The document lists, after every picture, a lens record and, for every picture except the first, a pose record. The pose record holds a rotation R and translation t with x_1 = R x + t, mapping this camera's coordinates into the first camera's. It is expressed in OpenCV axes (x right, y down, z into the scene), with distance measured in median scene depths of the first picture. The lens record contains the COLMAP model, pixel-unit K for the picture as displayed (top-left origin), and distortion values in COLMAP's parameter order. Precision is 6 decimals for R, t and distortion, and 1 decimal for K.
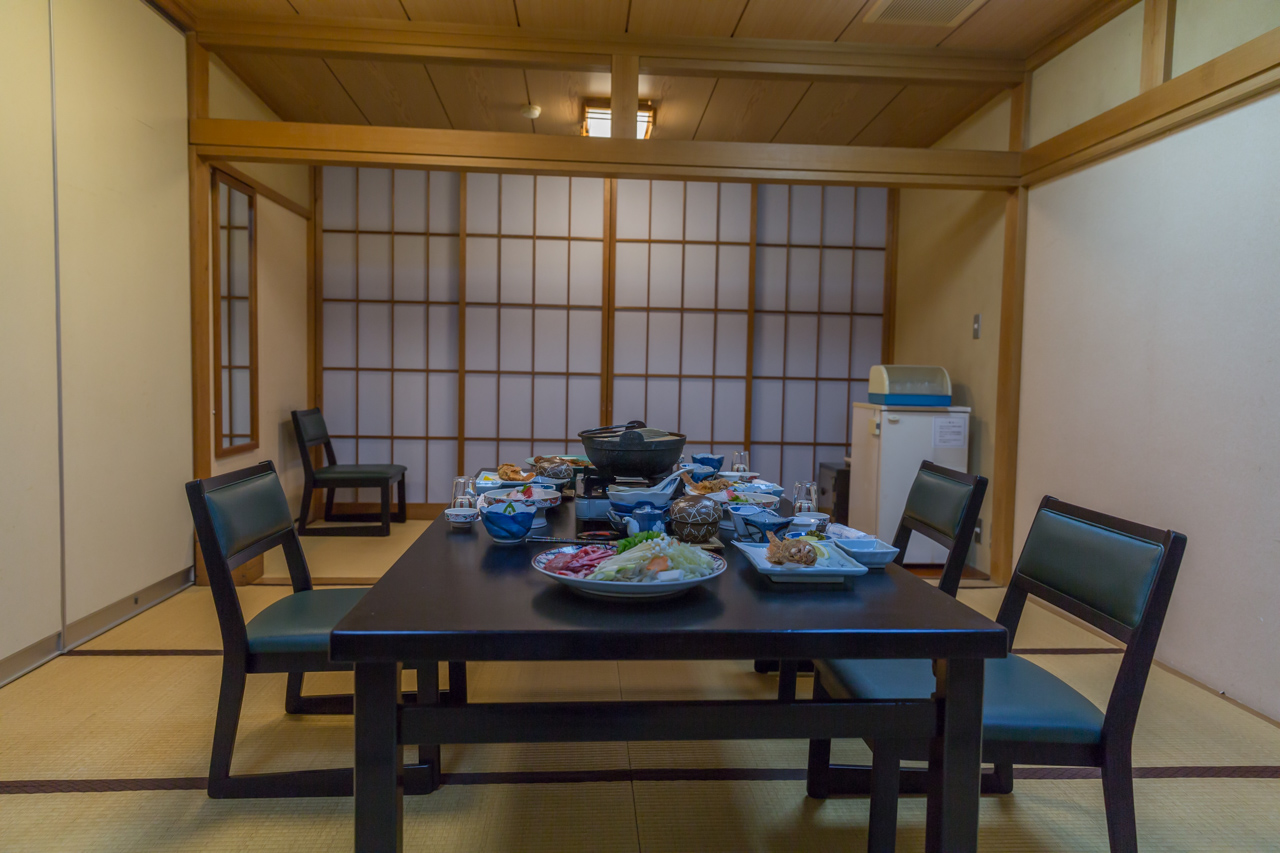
lens RADIAL K [[861.2, 0, 647.8], [0, 861.2, 426.0], [0, 0, 1]] dist [0.004926, 0.000789]
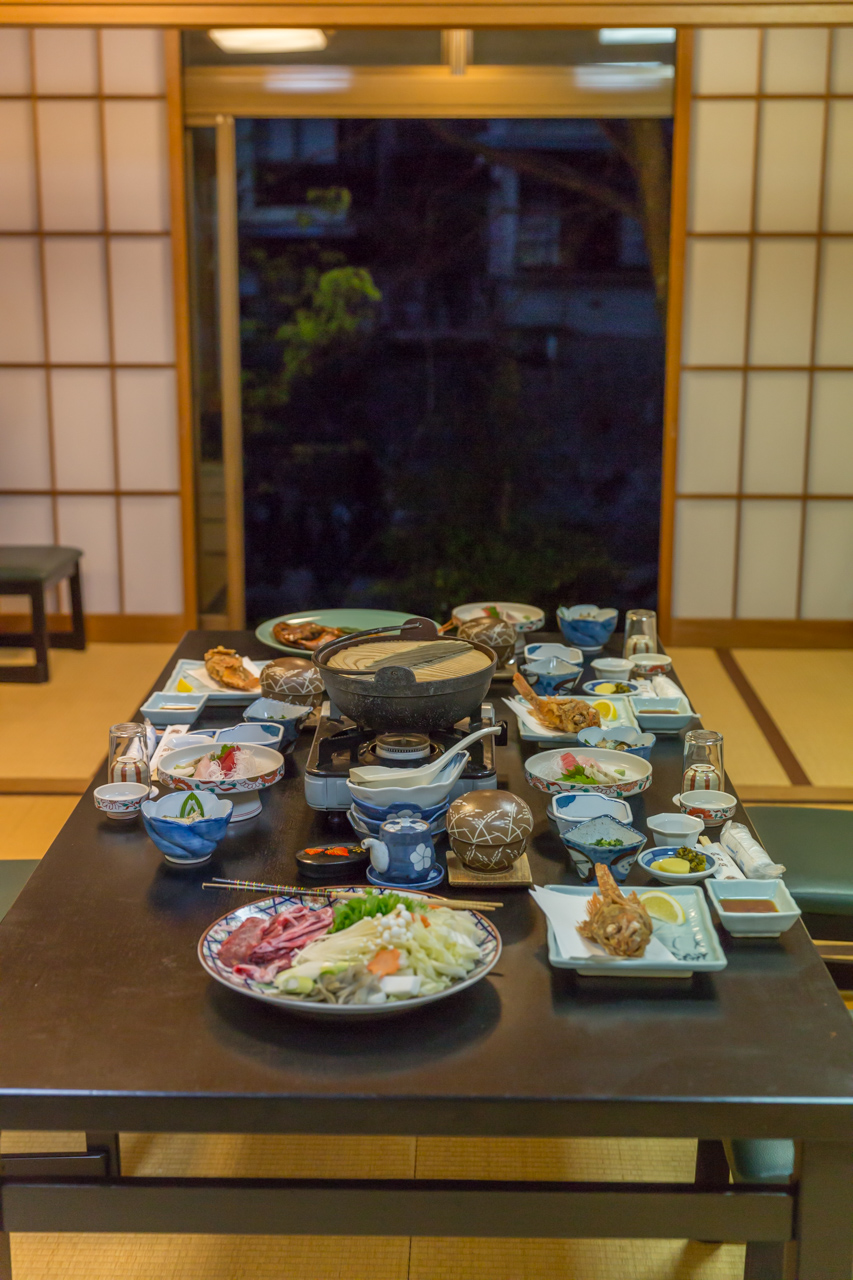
lens RADIAL K [[1784.6, 0, 422.8], [0, 1784.6, 640.7], [0, 0, 1]] dist [0.024330, 0.000000]
pose [[0.994054, 0.004302, -0.108800, 0.148115], [0.015078, 0.984154, 0.176674, -0.251421], [0.107836, -0.177264, 0.978238, -0.216823]]
